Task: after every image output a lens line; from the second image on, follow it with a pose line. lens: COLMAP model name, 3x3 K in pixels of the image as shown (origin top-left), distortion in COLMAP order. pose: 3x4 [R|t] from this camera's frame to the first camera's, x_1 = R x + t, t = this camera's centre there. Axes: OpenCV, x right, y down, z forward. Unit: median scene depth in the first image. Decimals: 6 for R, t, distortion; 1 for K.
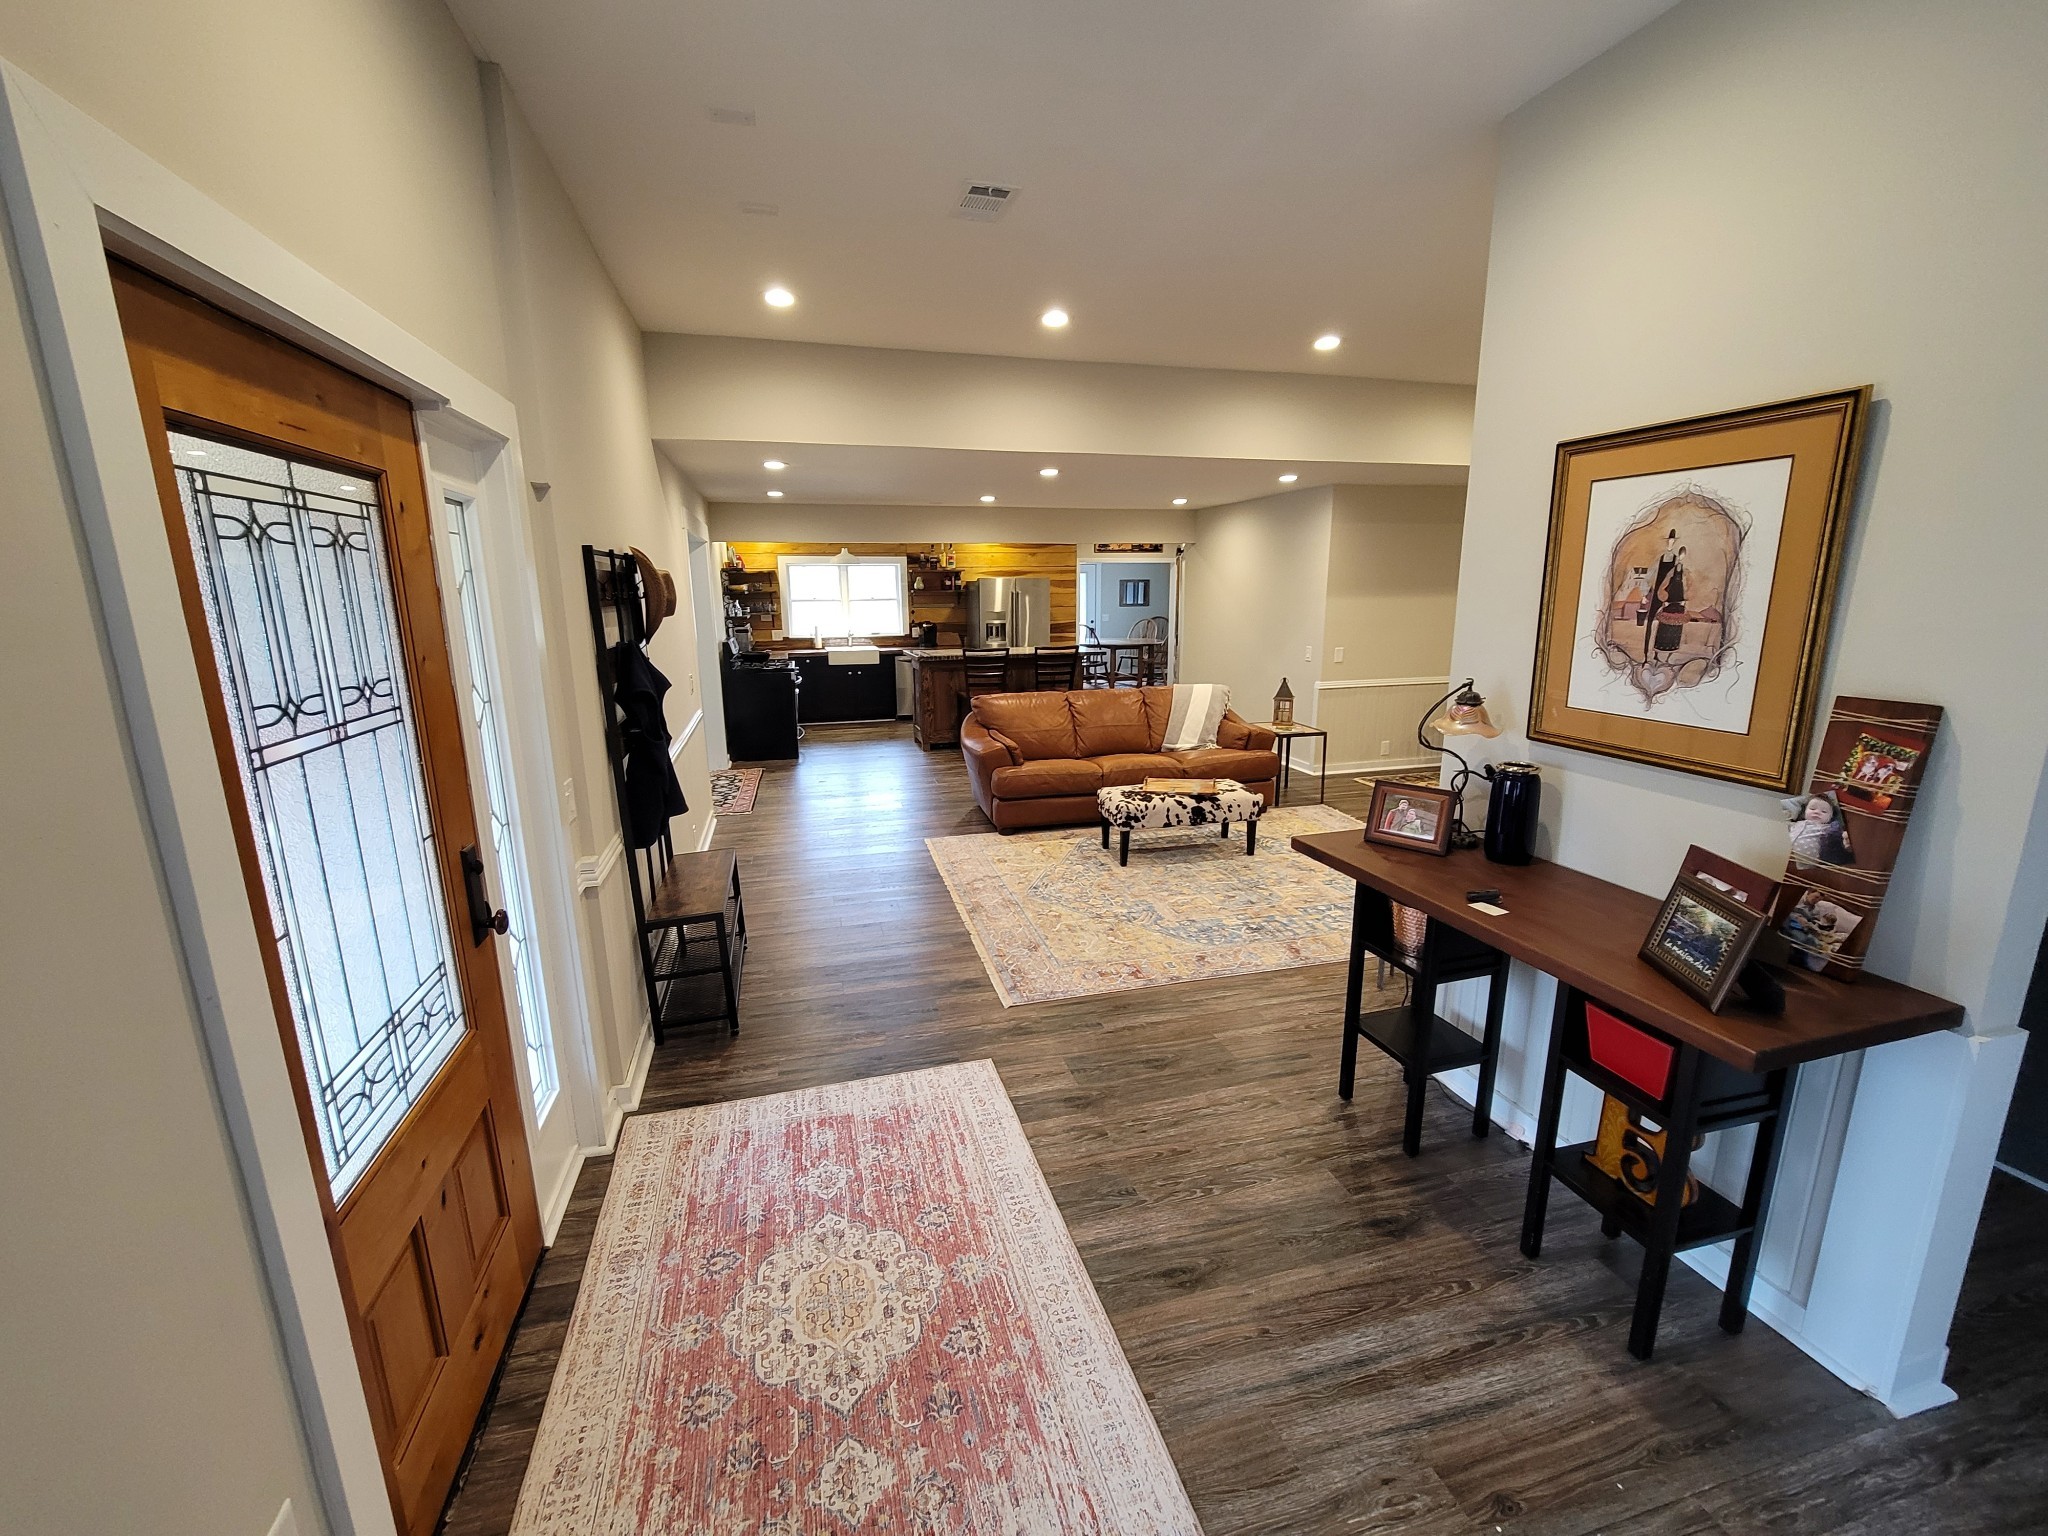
lens RADIAL K [[838.9, 0, 1025.4], [0, 838.9, 774.6], [0, 0, 1]] dist [-0.005876, 0.001311]
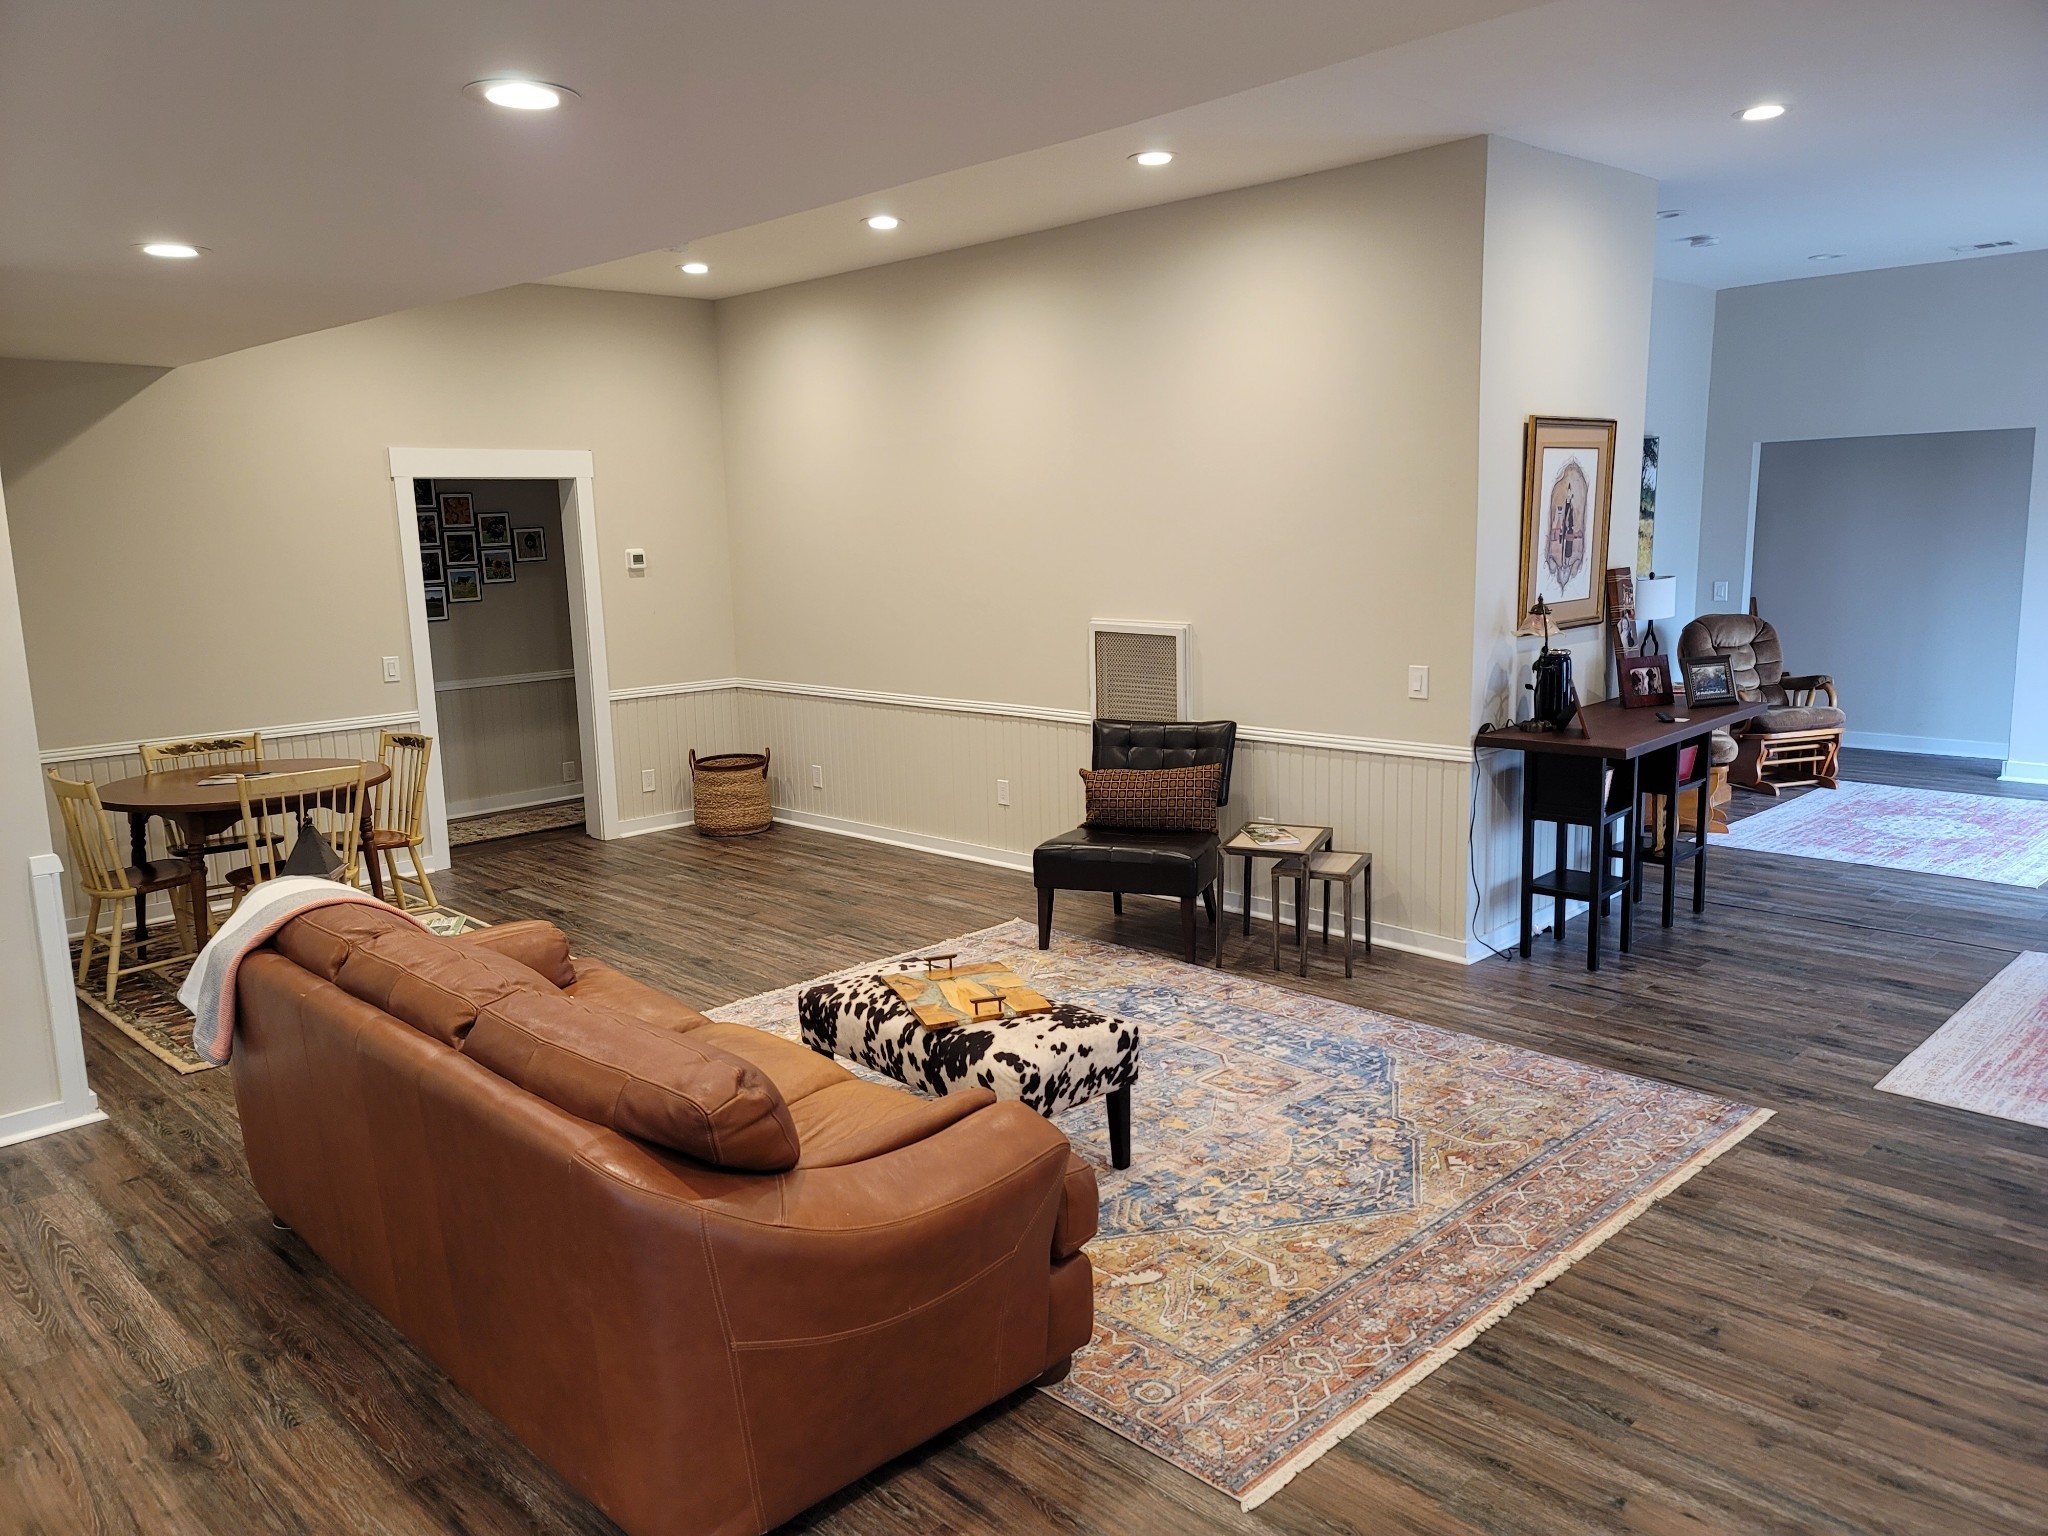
lens RADIAL K [[1494.4, 0, 1016.3], [0, 1494.4, 763.5], [0, 0, 1]] dist [0.077635, -0.047274]
pose [[-0.490405, -0.123278, 0.862731, -0.578476], [0.223213, 0.939155, 0.261080, -0.349709], [-0.842424, 0.320608, -0.433050, 1.488472]]
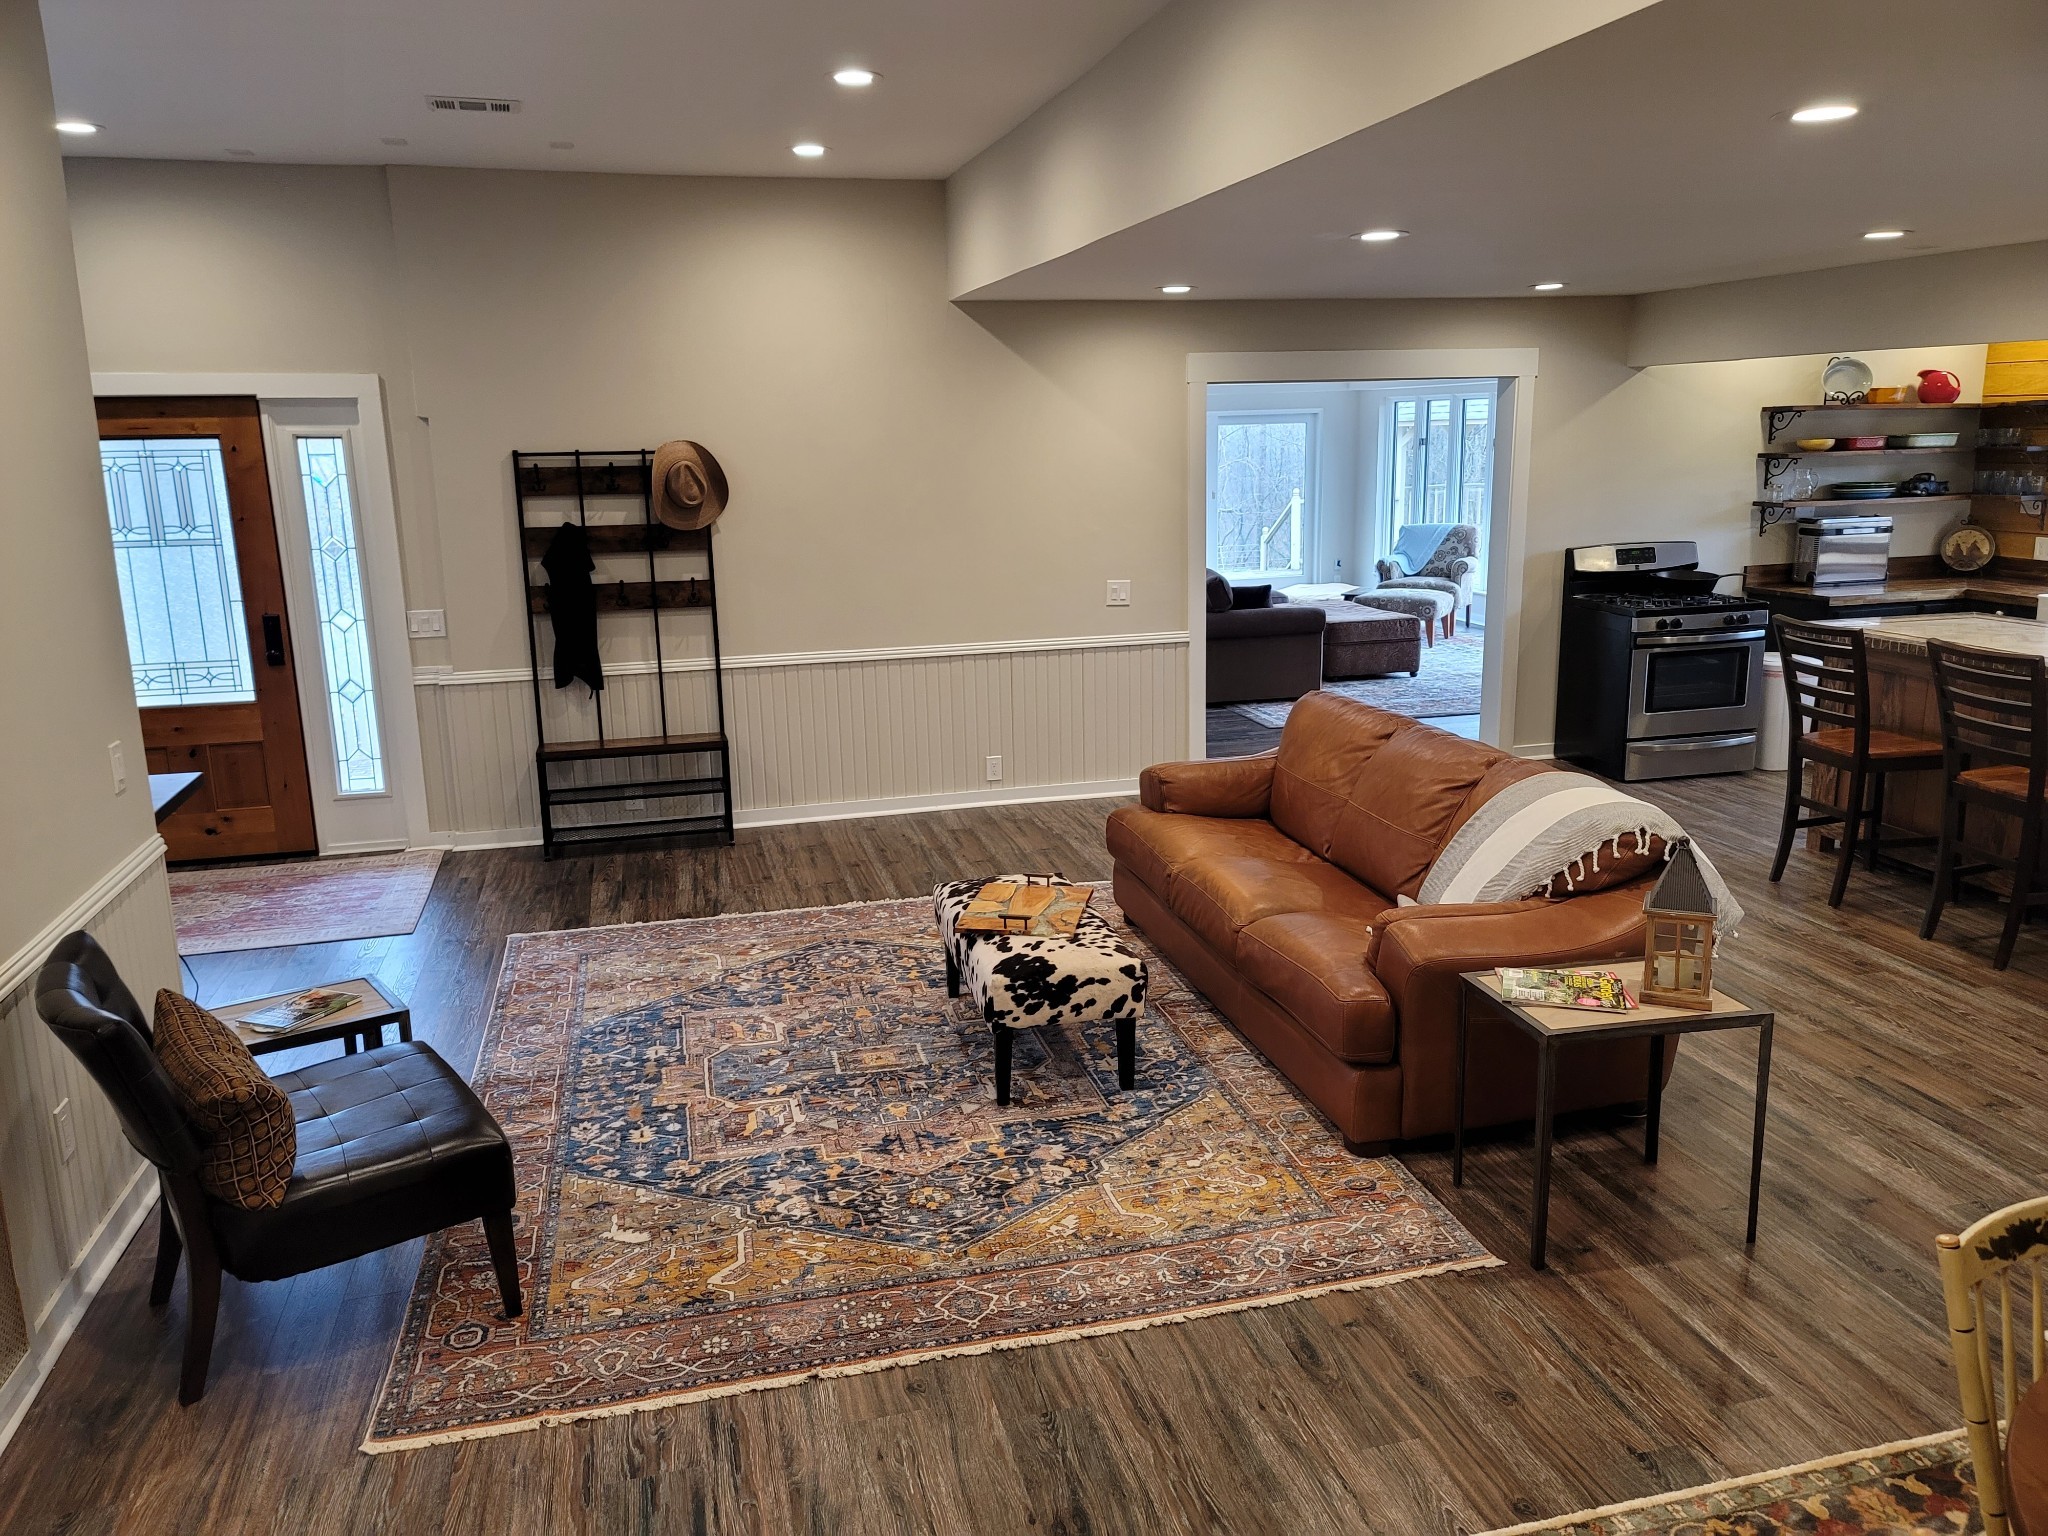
lens RADIAL K [[1494.4, 0, 1018.0], [0, 1494.4, 765.6], [0, 0, 1]] dist [0.077635, -0.047274]
pose [[-0.021889, 0.229502, -0.973062, 1.183997], [-0.200311, 0.952552, 0.229170, -0.309478], [0.979488, 0.199932, 0.025122, 1.110813]]
